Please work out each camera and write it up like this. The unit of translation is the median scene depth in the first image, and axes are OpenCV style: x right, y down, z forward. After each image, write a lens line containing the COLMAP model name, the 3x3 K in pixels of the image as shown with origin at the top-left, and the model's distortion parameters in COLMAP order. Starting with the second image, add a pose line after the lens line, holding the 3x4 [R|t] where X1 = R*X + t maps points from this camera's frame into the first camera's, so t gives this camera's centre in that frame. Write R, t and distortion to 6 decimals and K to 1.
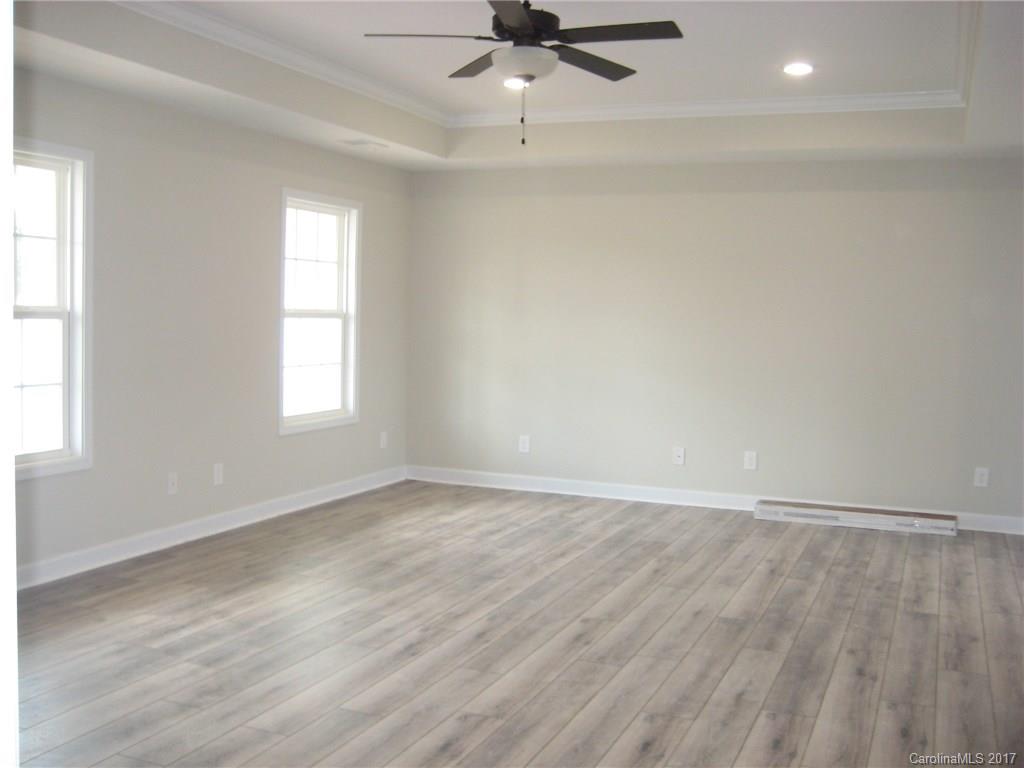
lens RADIAL K [[1064.5, 0, 509.0], [0, 1064.5, 378.4], [0, 0, 1]] dist [-0.166540, 0.241958]
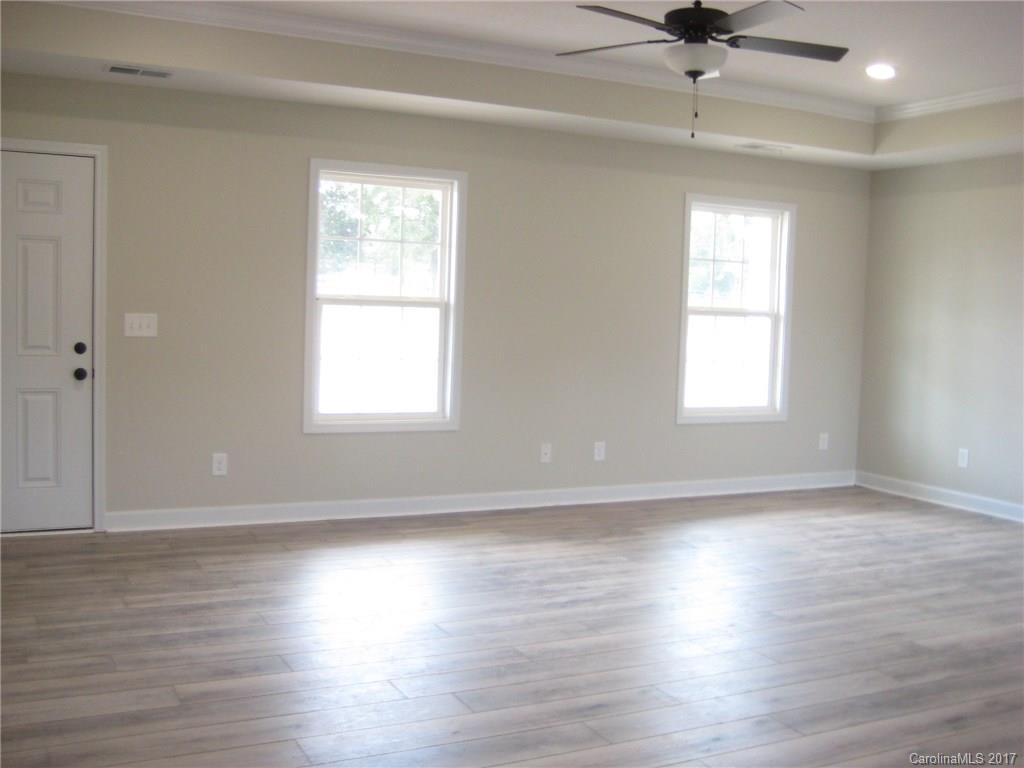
lens RADIAL K [[1064.5, 0, 509.0], [0, 1064.5, 378.4], [0, 0, 1]] dist [-0.166540, 0.241958]
pose [[0.758313, 0.046402, -0.650237, 0.446746], [-0.056765, 0.998375, 0.005046, 0.015642], [0.649415, 0.033084, 0.759714, 0.085376]]
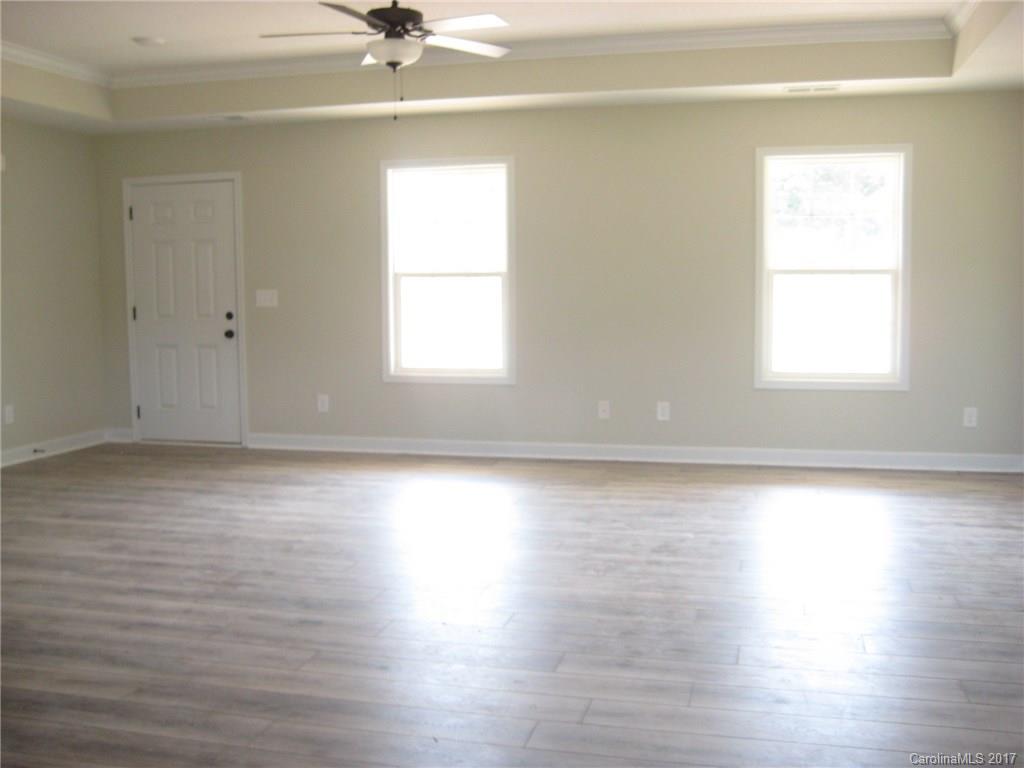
lens RADIAL K [[1064.5, 0, 509.0], [0, 1064.5, 378.4], [0, 0, 1]] dist [-0.166540, 0.241958]
pose [[0.145905, 0.068200, -0.986945, 0.977888], [-0.051668, 0.996785, 0.061241, -0.008219], [0.987948, 0.042058, 0.148960, 0.767867]]
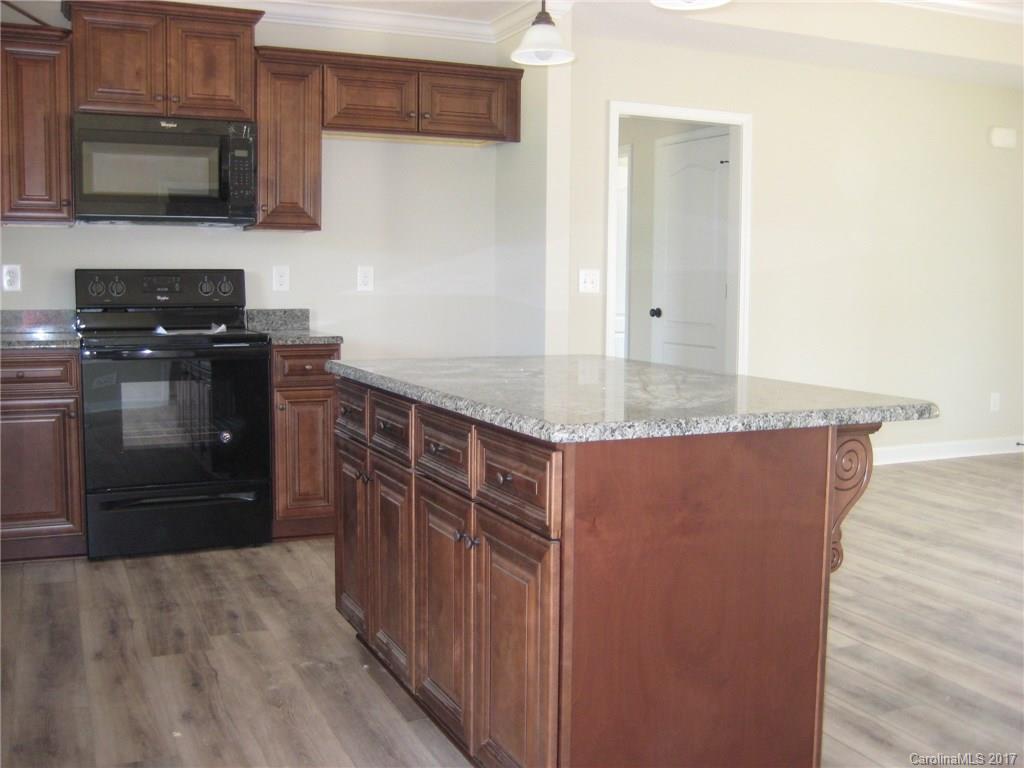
lens RADIAL K [[1064.5, 0, 509.0], [0, 1064.5, 378.4], [0, 0, 1]] dist [-0.166540, 0.241958]
pose [[-0.686046, 0.037304, -0.726601, 0.908949], [-0.072436, 0.990221, 0.119232, 0.015268], [0.723943, 0.134430, -0.676635, 0.761332]]
